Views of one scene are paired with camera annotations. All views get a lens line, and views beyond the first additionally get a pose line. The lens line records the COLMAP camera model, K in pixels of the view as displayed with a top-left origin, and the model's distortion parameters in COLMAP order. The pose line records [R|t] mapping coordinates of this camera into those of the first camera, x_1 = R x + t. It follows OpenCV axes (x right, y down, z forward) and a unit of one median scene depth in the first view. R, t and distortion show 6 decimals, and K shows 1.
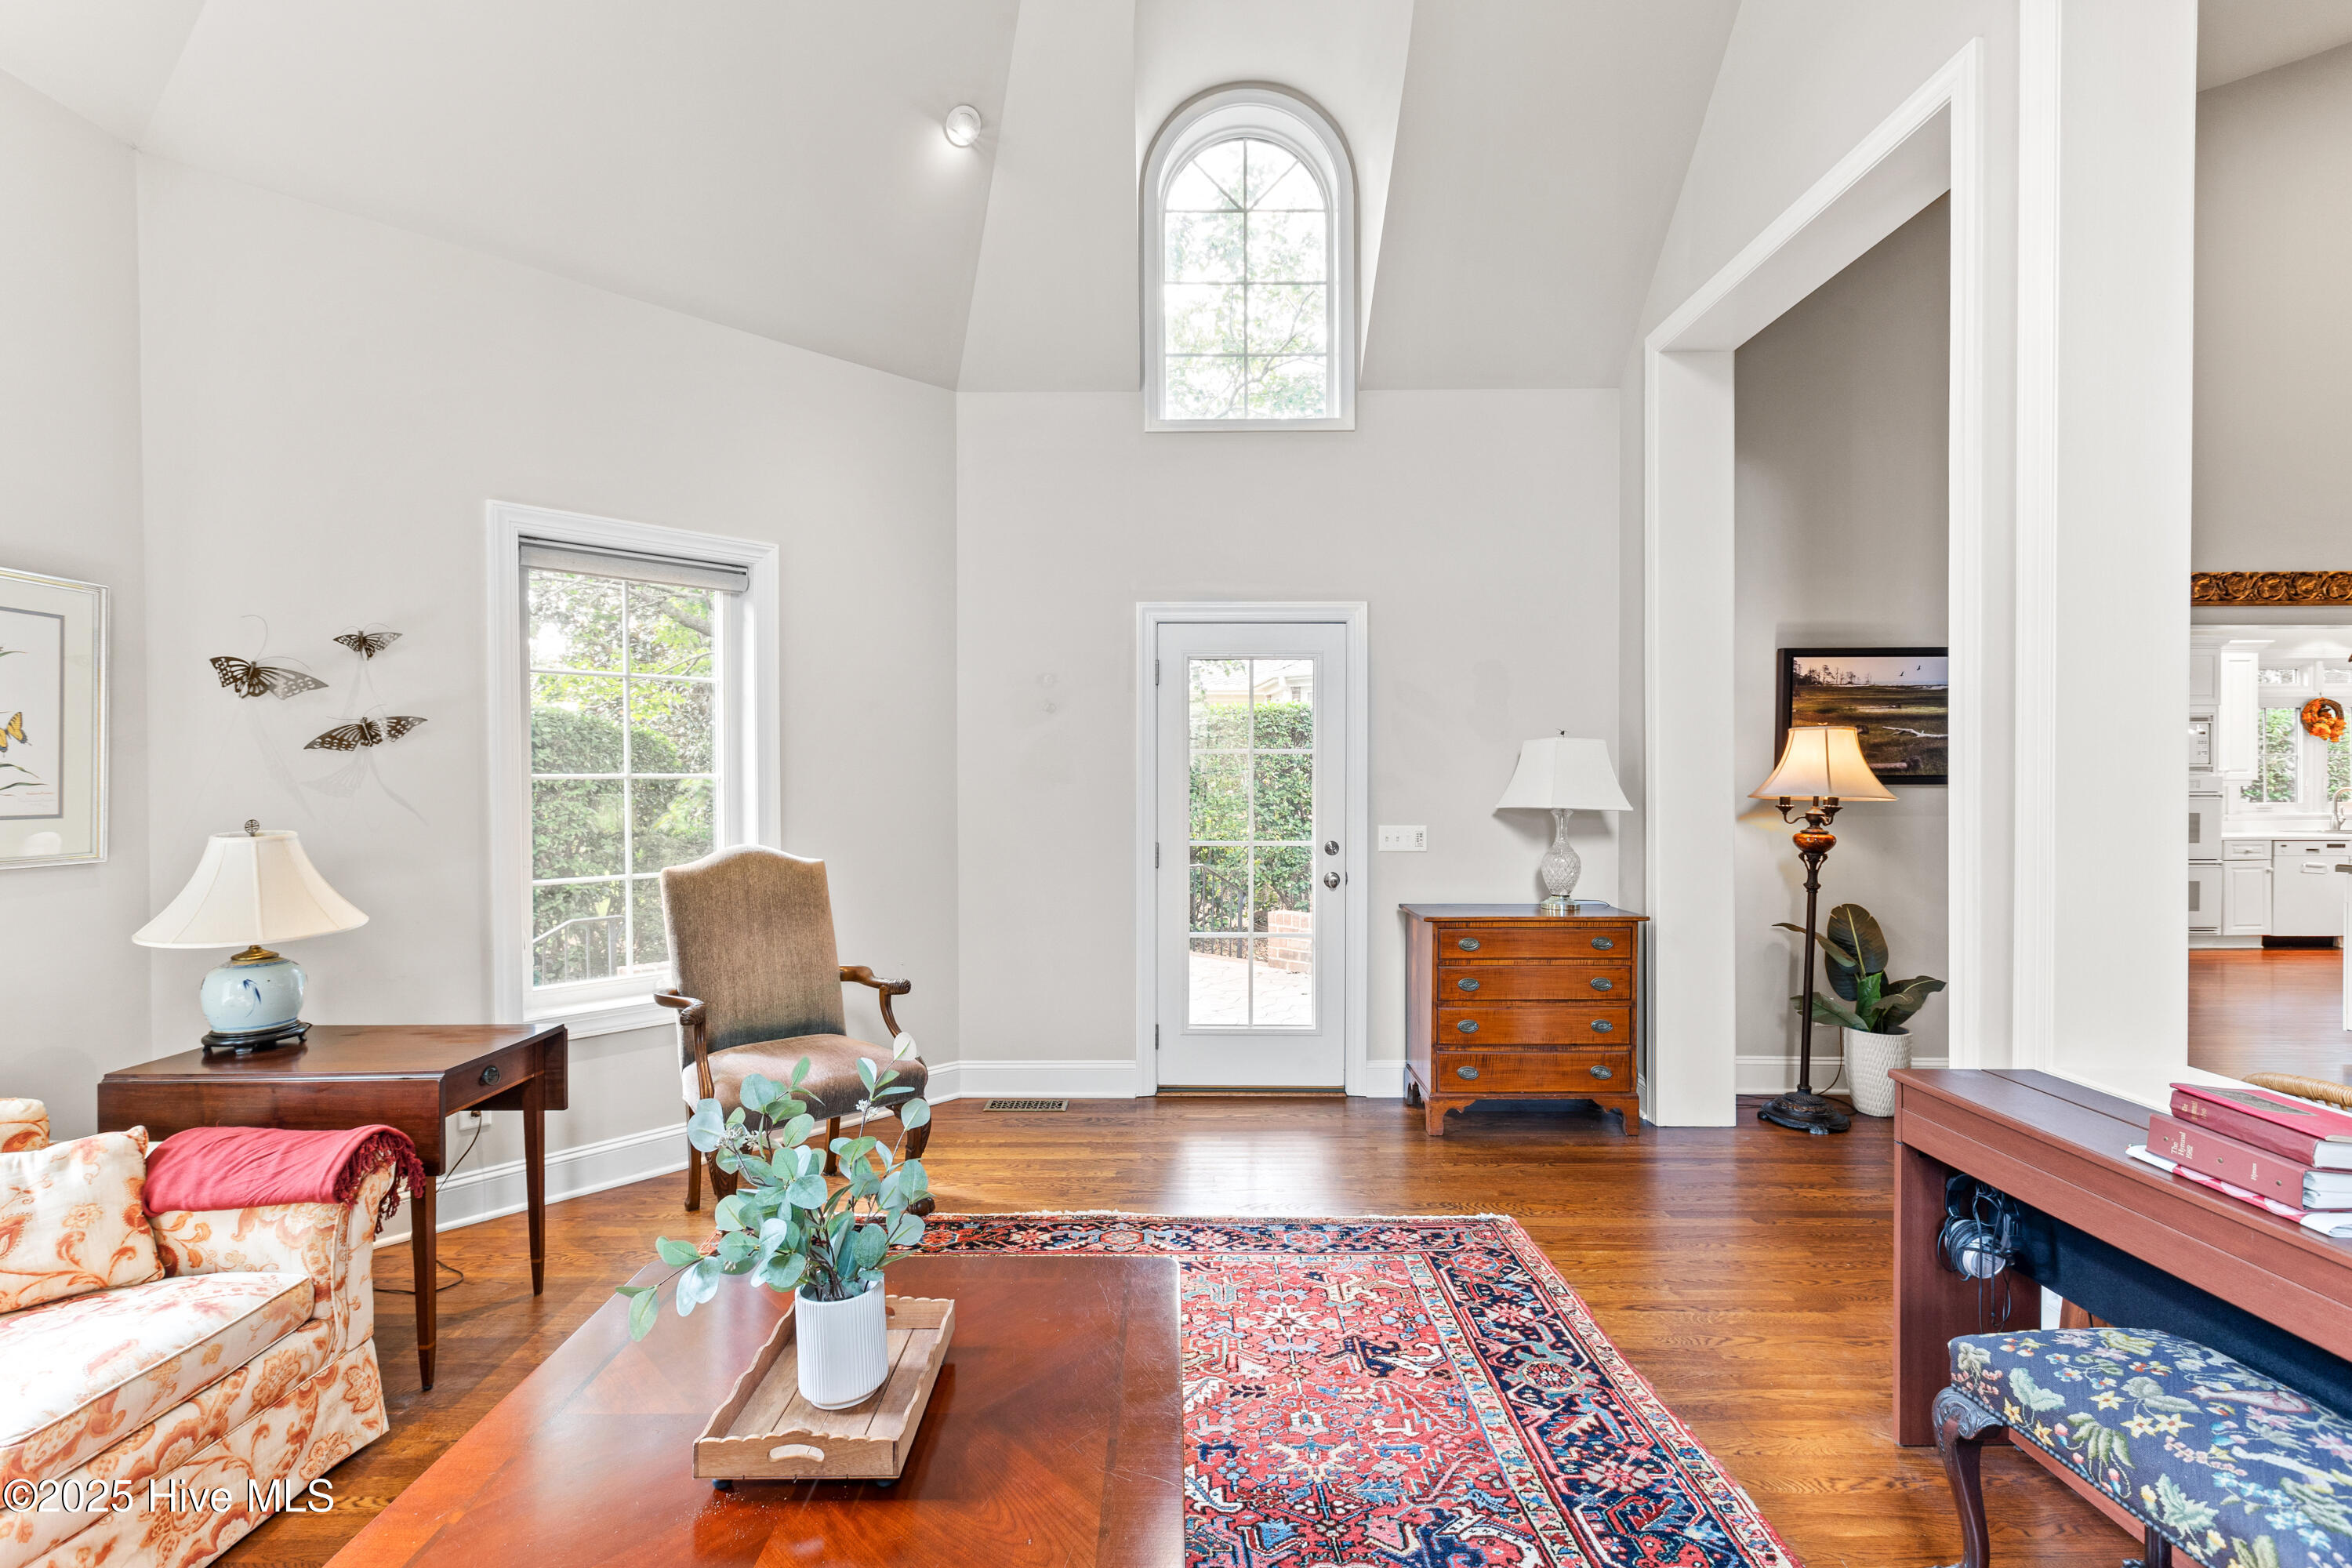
lens RADIAL K [[1059.1, 0, 1163.6], [0, 1059.1, 784.9], [0, 0, 1]] dist [0.001256, 0.000448]
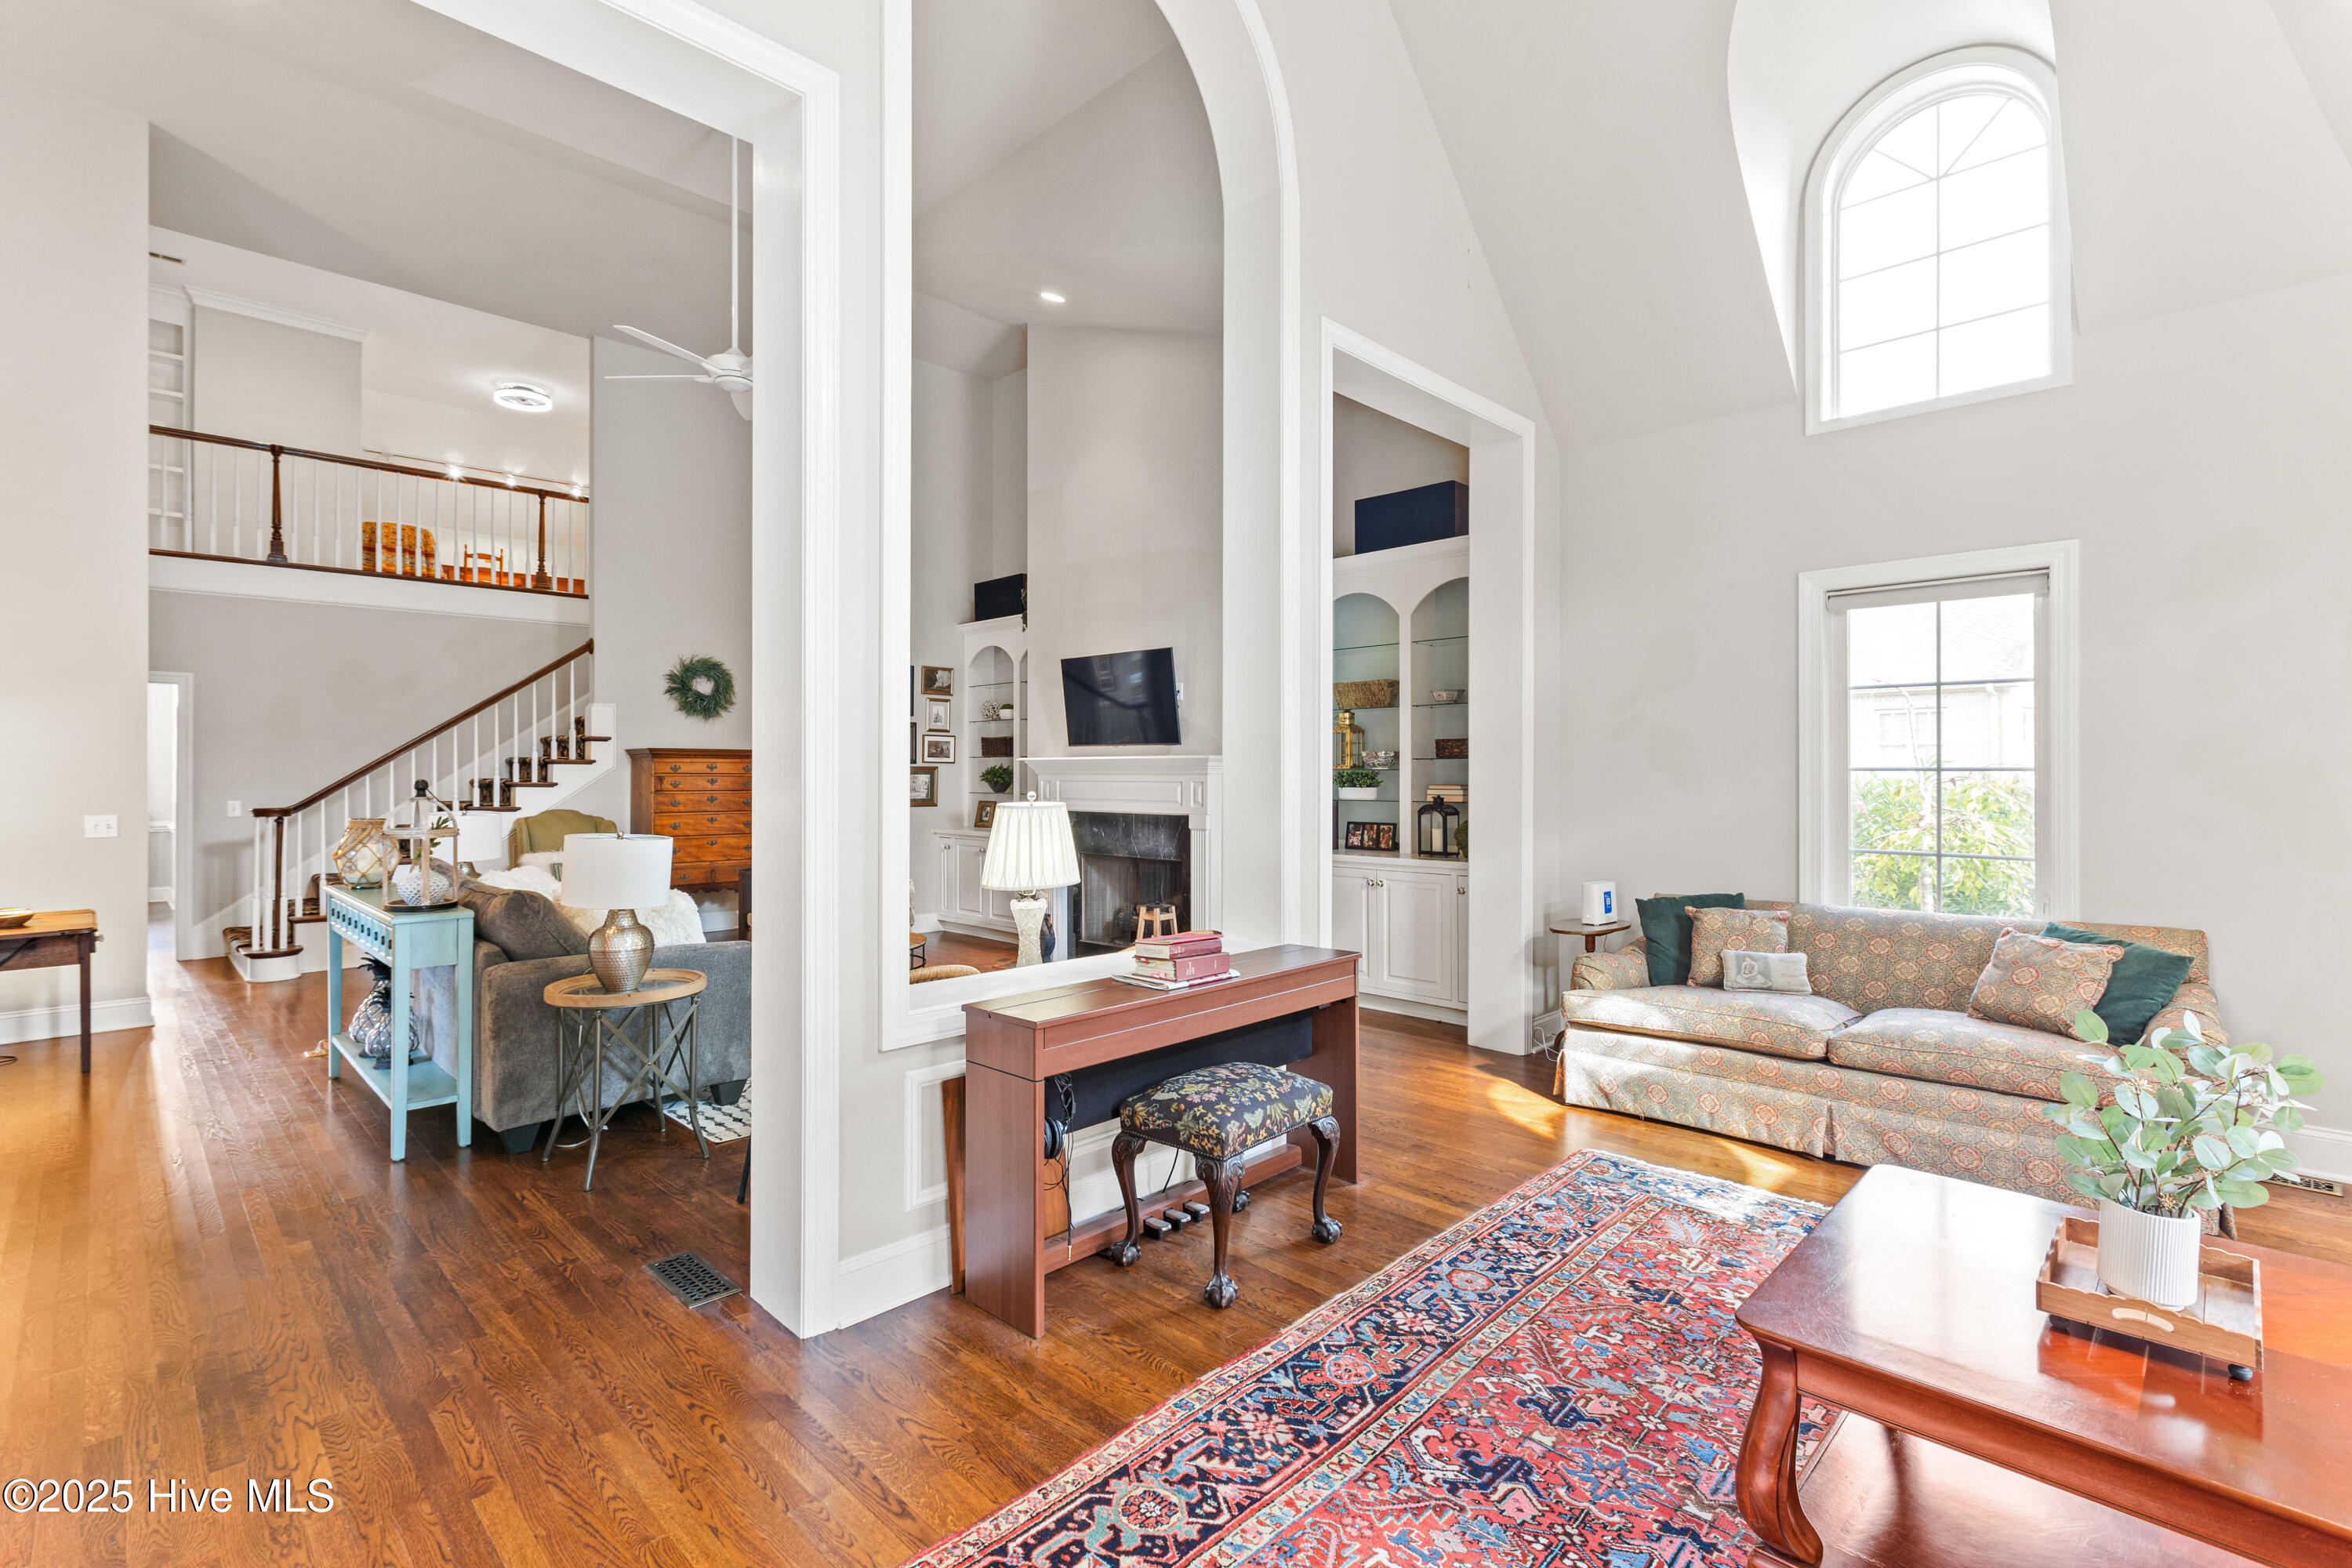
lens RADIAL K [[1063.1, 0, 1172.2], [0, 1063.1, 762.5], [0, 0, 1]] dist [0.001592, 0.000395]
pose [[-0.708096, 0.008865, 0.706061, -0.276732], [0.009476, 0.999950, -0.003052, -0.015170], [-0.706053, 0.004529, -0.708145, 1.892090]]
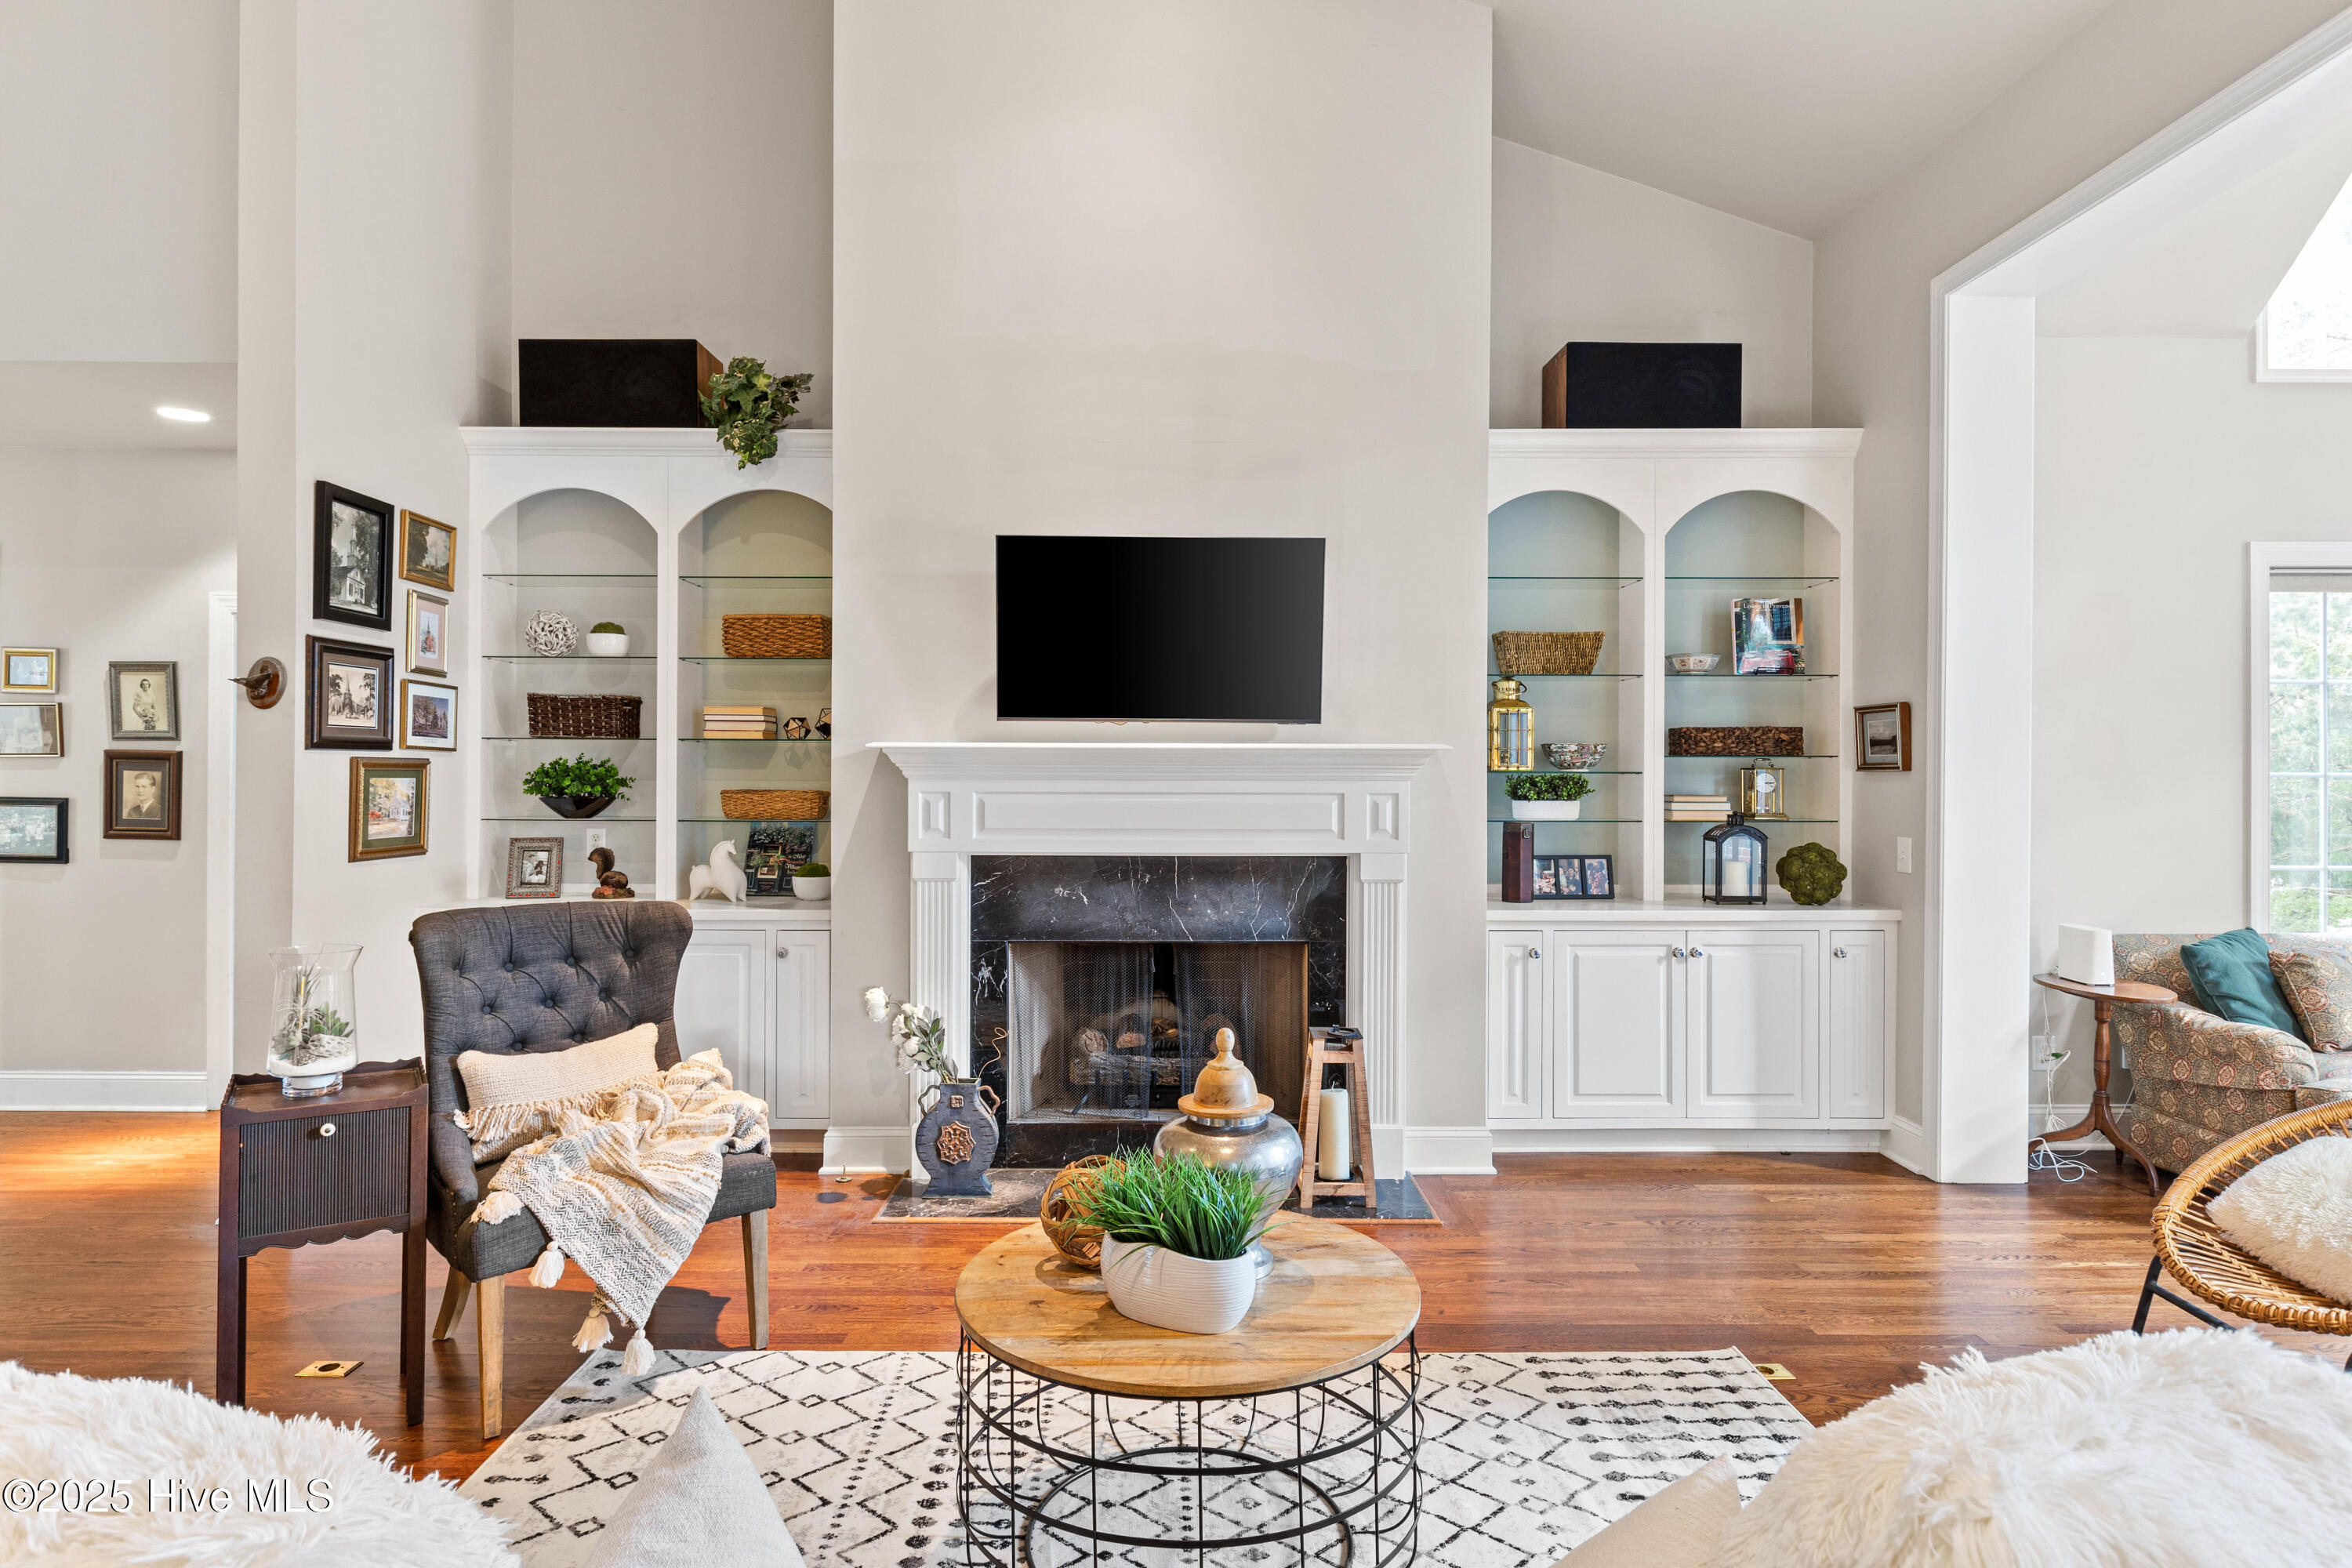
lens RADIAL K [[1249.1, 0, 1180.6], [0, 1249.1, 789.3], [0, 0, 1]] dist [-0.000339, -0.001532]
pose [[-0.999998, -0.001236, -0.001505, 2.419760], [-0.001266, 0.999802, 0.019859, -0.012318], [0.001480, 0.019861, -0.999802, 1.582686]]
